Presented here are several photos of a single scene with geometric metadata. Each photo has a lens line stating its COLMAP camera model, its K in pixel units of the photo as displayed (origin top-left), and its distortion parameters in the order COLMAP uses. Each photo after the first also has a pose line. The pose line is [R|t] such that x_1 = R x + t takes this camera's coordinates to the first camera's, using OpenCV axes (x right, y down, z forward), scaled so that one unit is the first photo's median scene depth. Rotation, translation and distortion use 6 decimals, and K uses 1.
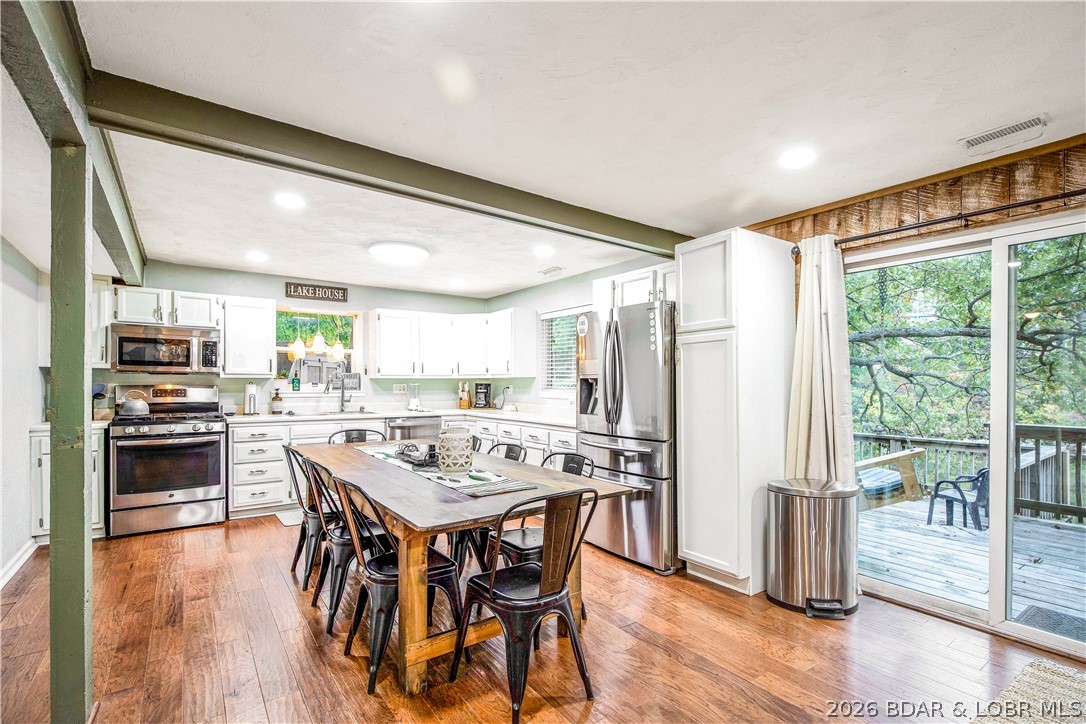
lens RADIAL K [[508.3, 0, 545.4], [0, 508.3, 381.4], [0, 0, 1]] dist [0.011937, 0.000198]
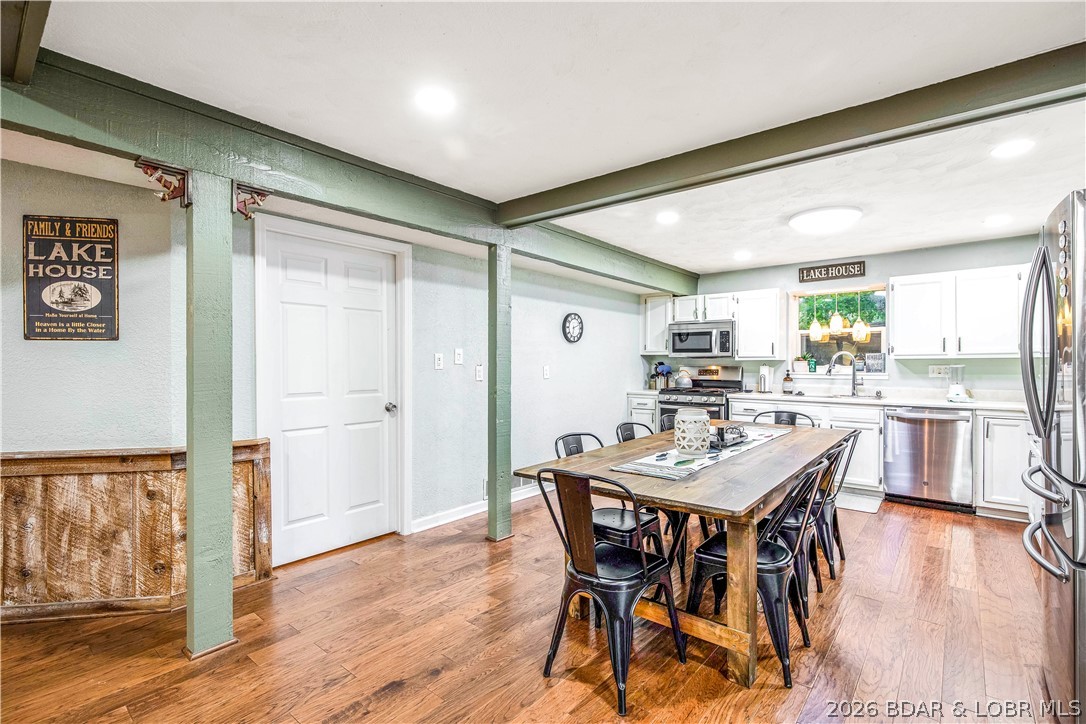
lens RADIAL K [[490.0, 0, 543.0], [0, 490.0, 362.0], [0, 0, 1]] dist [-0.003478, -0.000307]
pose [[0.250392, -0.006226, -0.968125, 0.373867], [0.003411, 0.999979, -0.005549, 0.001690], [0.968139, -0.001913, 0.250408, 0.266136]]
